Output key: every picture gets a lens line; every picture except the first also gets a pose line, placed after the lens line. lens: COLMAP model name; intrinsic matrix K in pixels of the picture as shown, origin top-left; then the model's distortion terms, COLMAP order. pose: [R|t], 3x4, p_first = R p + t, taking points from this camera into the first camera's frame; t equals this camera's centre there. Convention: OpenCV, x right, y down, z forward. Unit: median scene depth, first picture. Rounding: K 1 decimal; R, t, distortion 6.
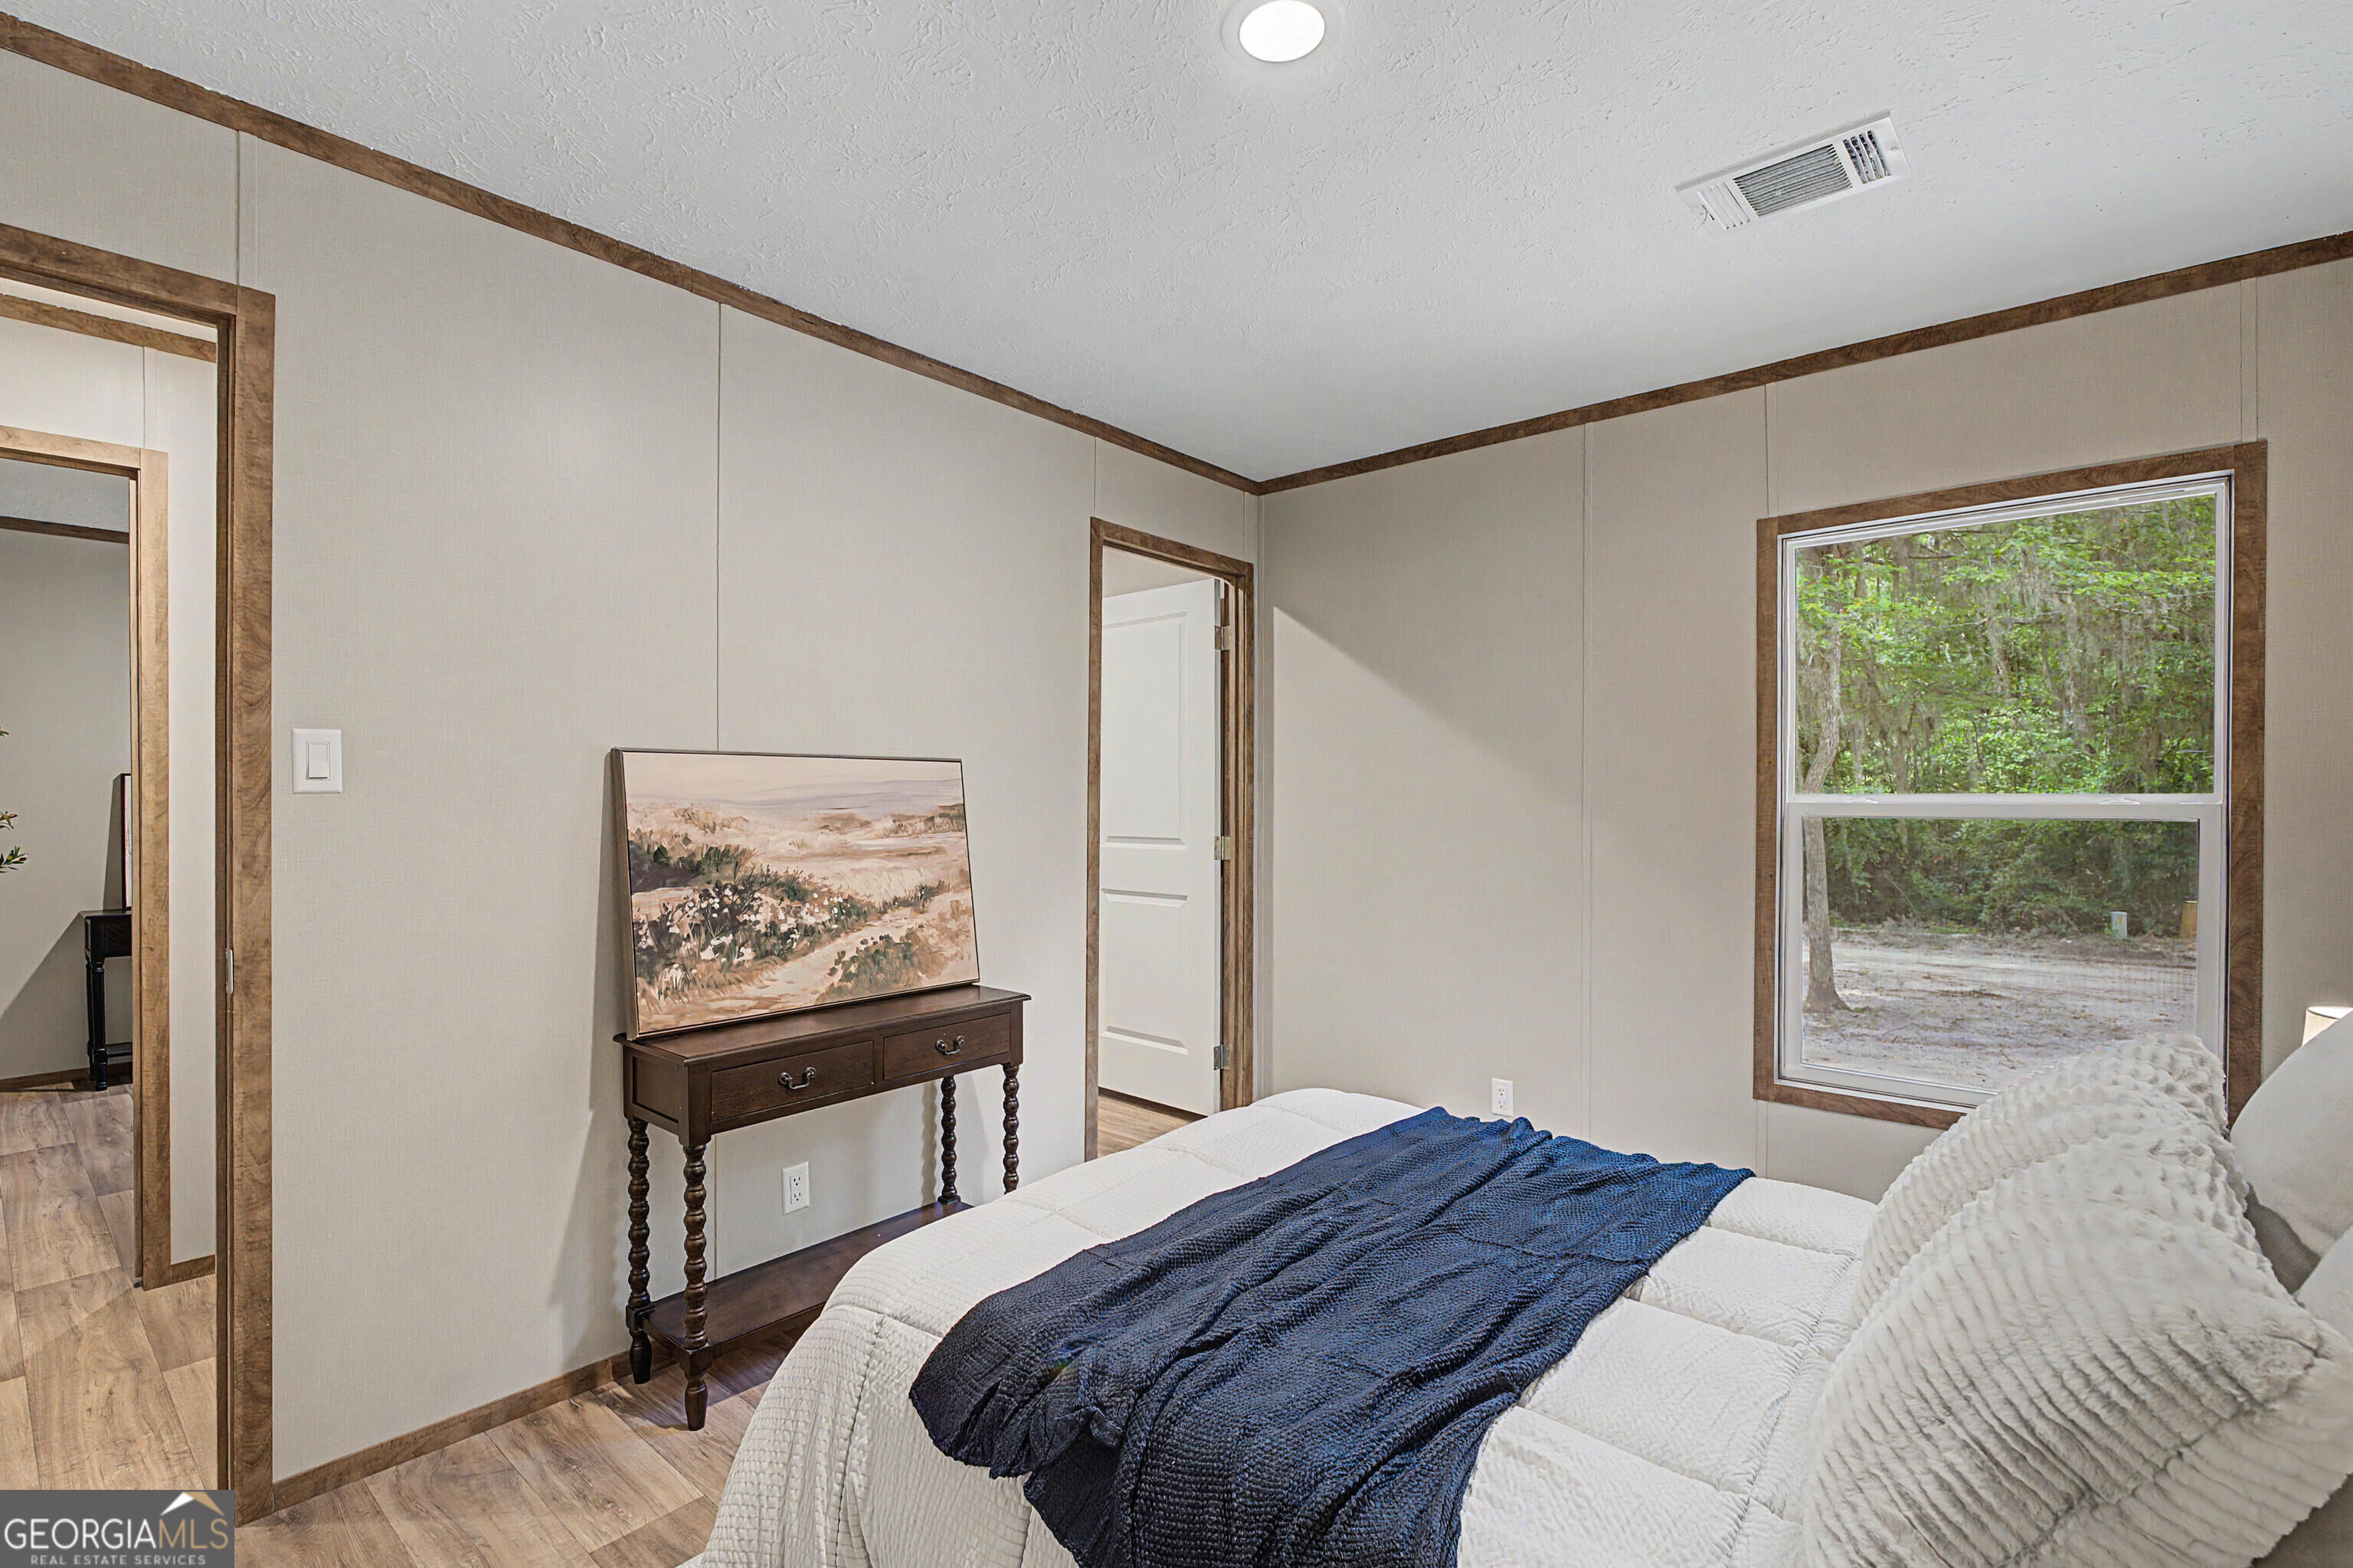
lens RADIAL K [[1079.9, 0, 1168.3], [0, 1079.9, 802.1], [0, 0, 1]] dist [0.001385, -0.000126]
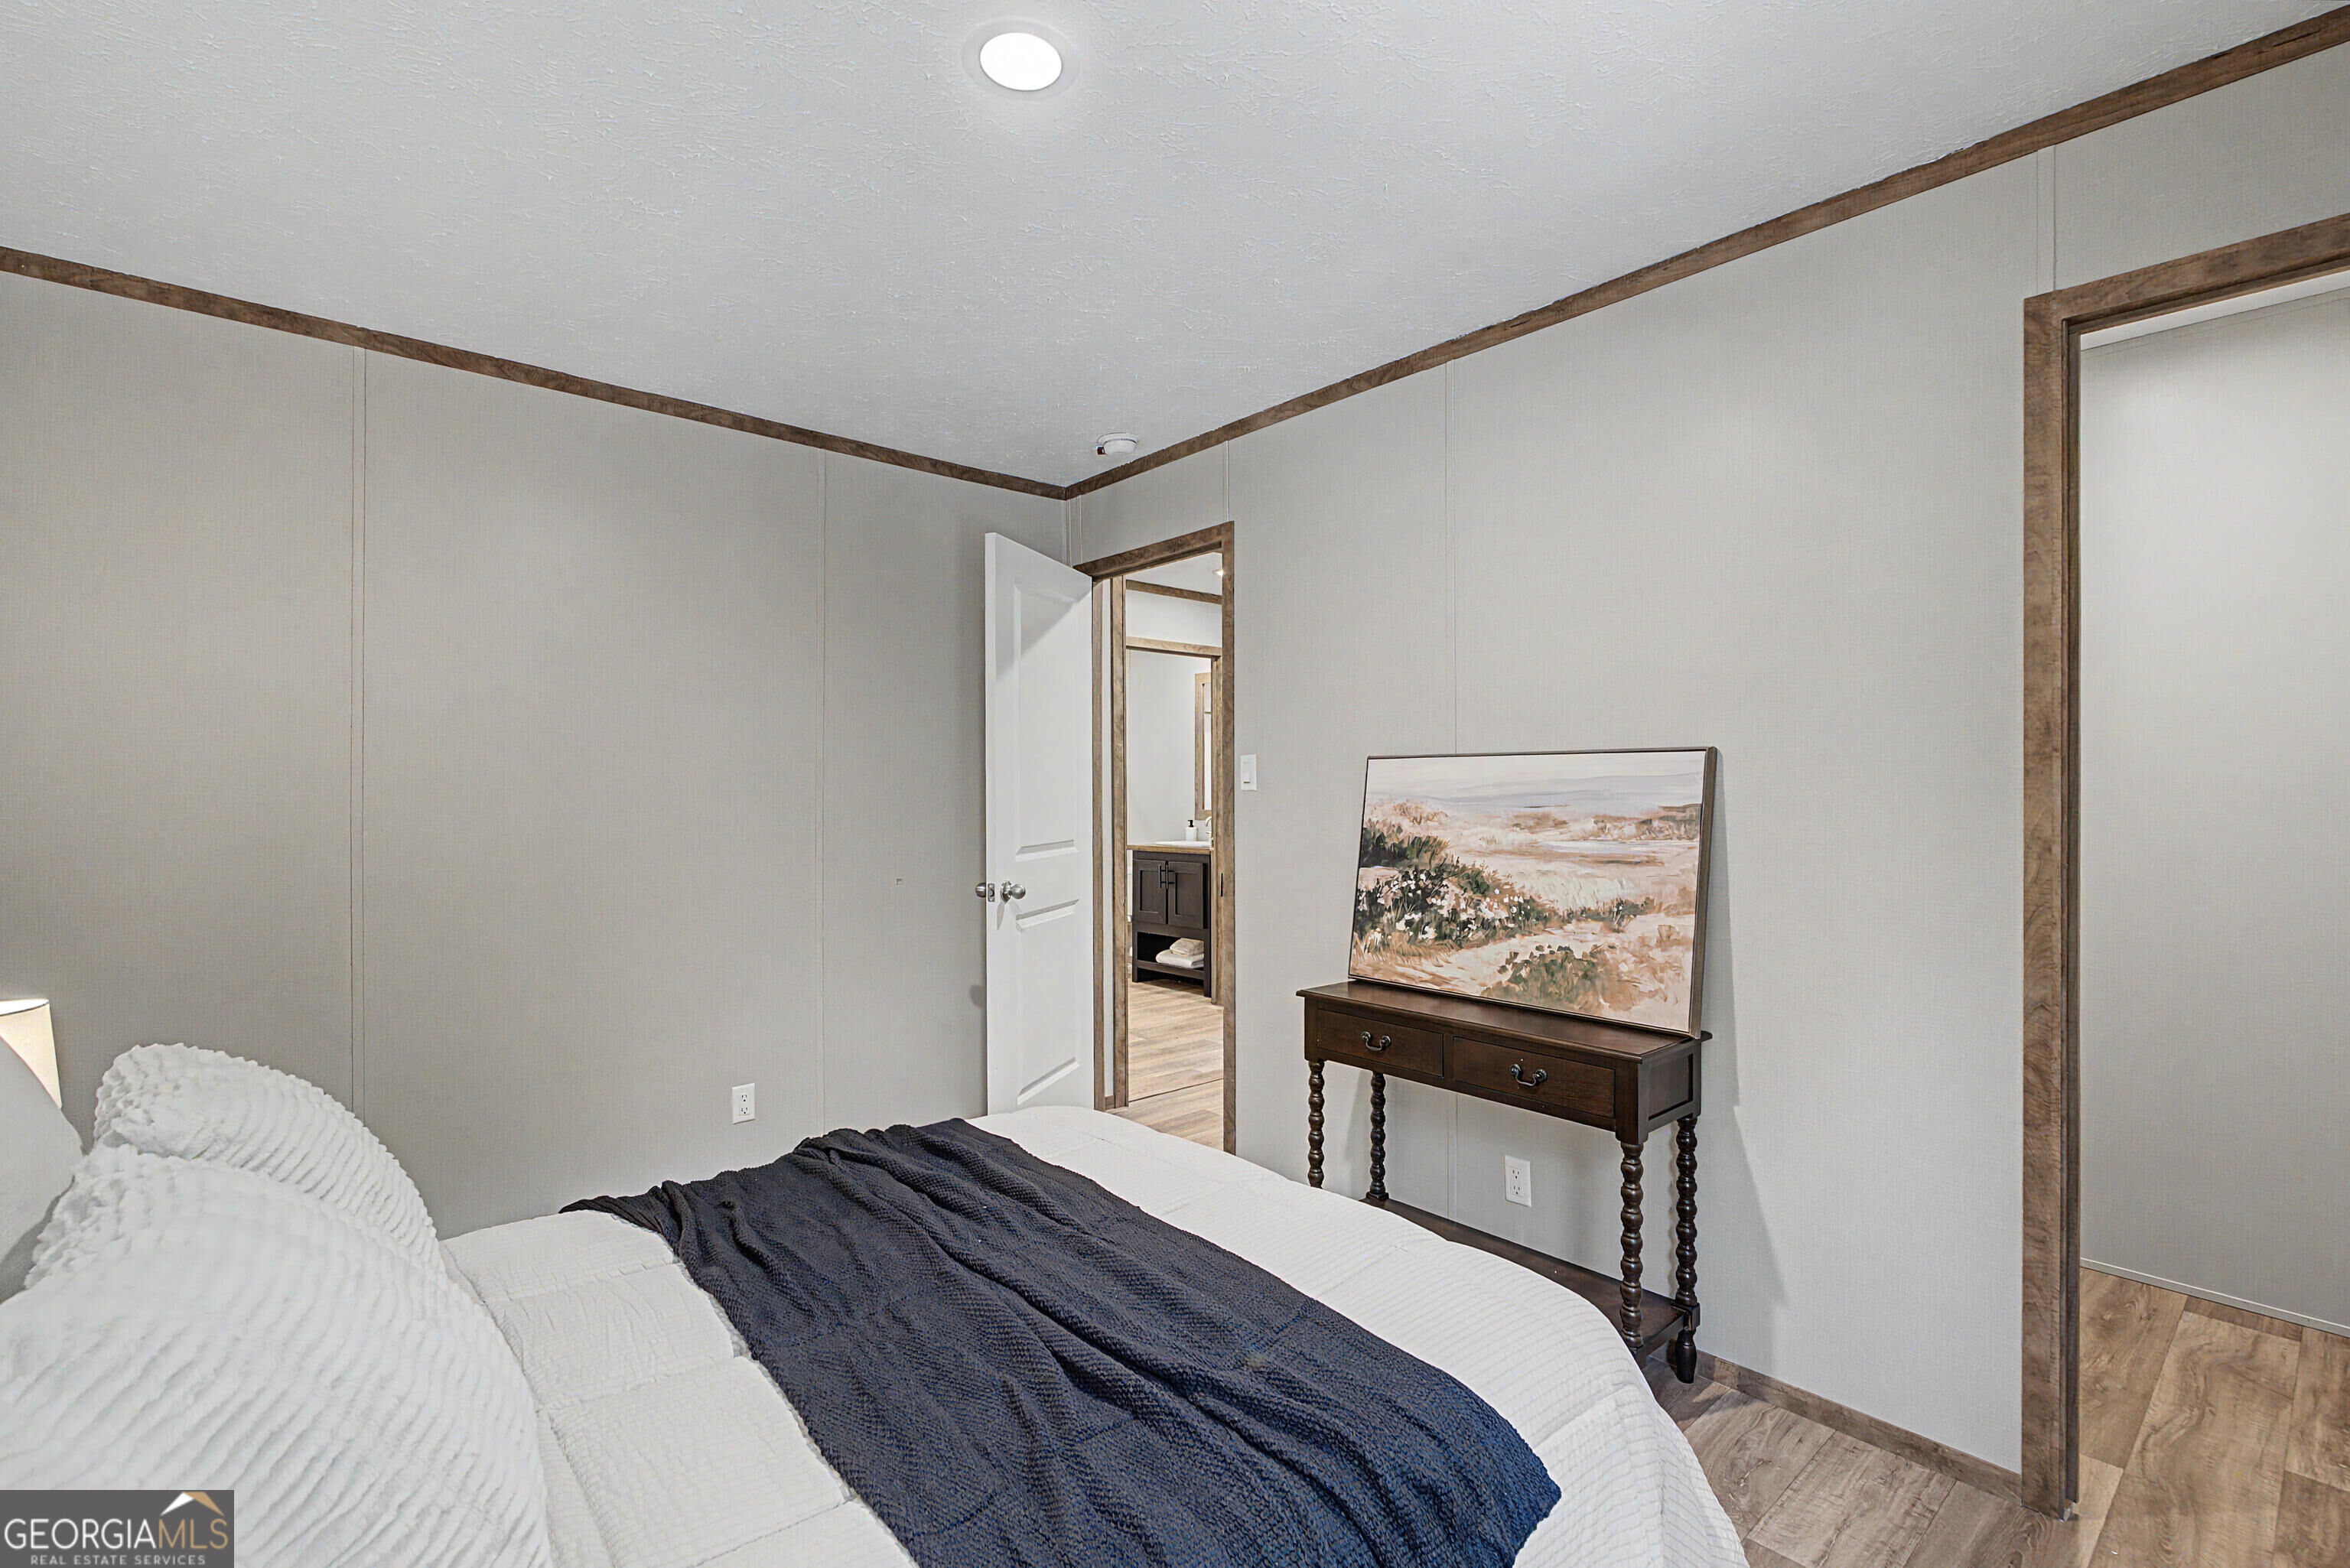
lens RADIAL K [[1067.7, 0, 1163.0], [0, 1067.7, 788.0], [0, 0, 1]] dist [-0.001475, -0.000054]
pose [[-0.149265, -0.005034, -0.988784, 0.724440], [-0.010037, 0.999943, -0.003575, -0.004224], [0.988746, 0.009391, -0.149307, 0.850168]]
